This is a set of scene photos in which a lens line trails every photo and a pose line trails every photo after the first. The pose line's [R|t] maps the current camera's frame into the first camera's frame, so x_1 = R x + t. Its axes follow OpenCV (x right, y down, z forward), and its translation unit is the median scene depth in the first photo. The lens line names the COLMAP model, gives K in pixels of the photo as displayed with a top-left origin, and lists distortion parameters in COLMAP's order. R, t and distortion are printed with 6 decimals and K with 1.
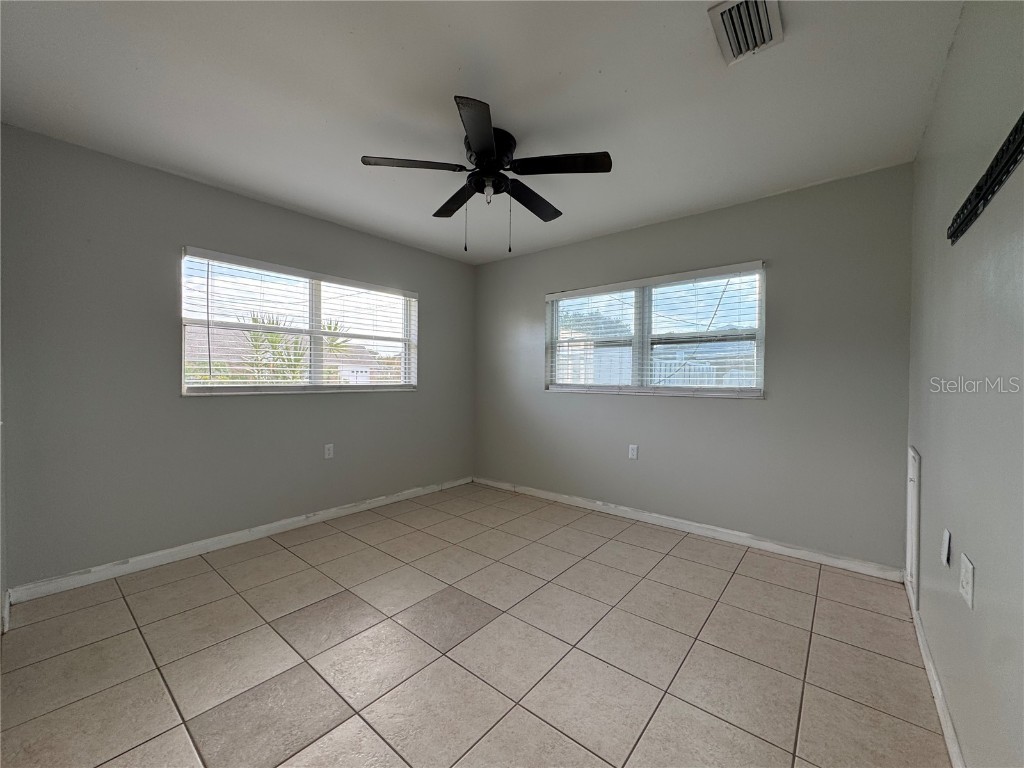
lens RADIAL K [[408.6, 0, 512.1], [0, 408.6, 378.0], [0, 0, 1]] dist [-0.002614, 0.000481]
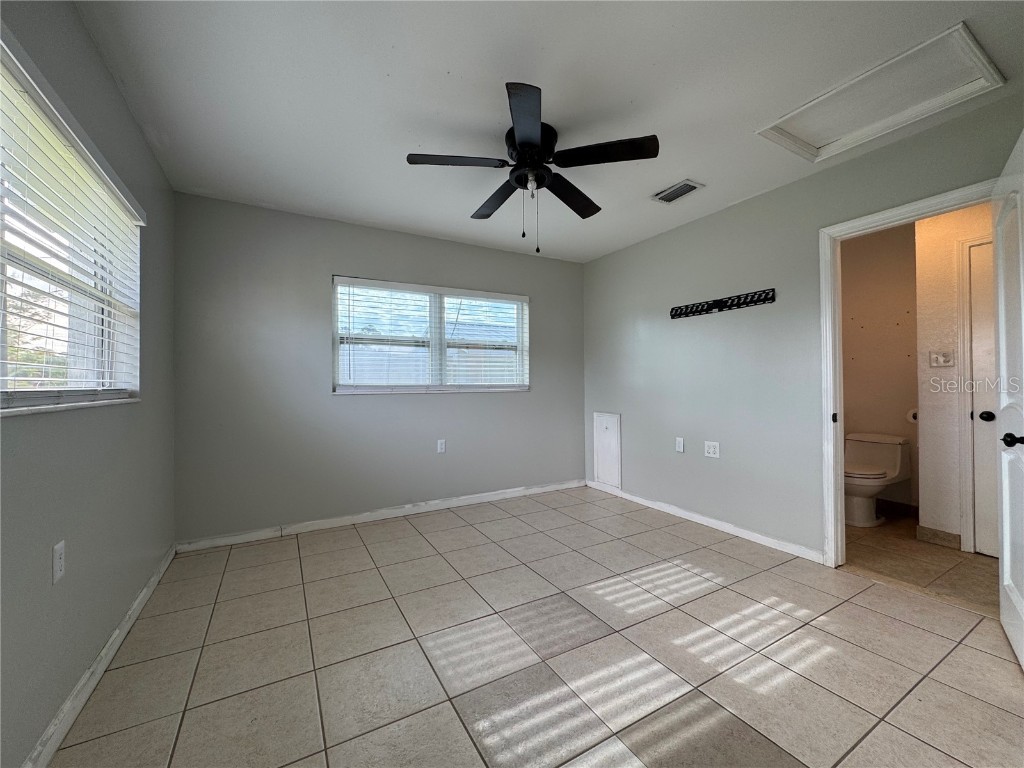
lens RADIAL K [[408.6, 0, 506.2], [0, 408.6, 379.5], [0, 0, 1]] dist [-0.002614, 0.000481]
pose [[0.353913, 0.003877, 0.935270, -0.649679], [0.011517, 0.999898, -0.008504, 0.017160], [-0.935207, 0.013781, 0.353832, 0.462526]]
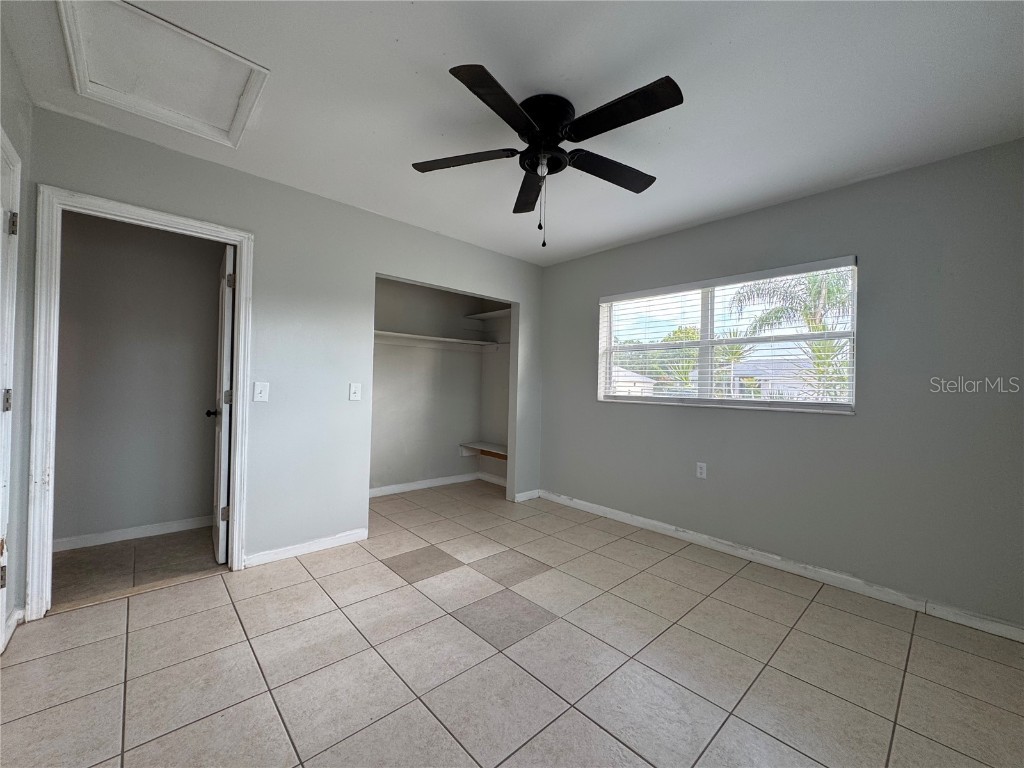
lens RADIAL K [[408.6, 0, 509.0], [0, 408.6, 376.6], [0, 0, 1]] dist [-0.002614, 0.000481]
pose [[-0.142889, -0.031019, -0.989252, 0.524872], [-0.023067, 0.999342, -0.028004, 0.003883], [0.989470, 0.018817, -0.143511, 0.689651]]
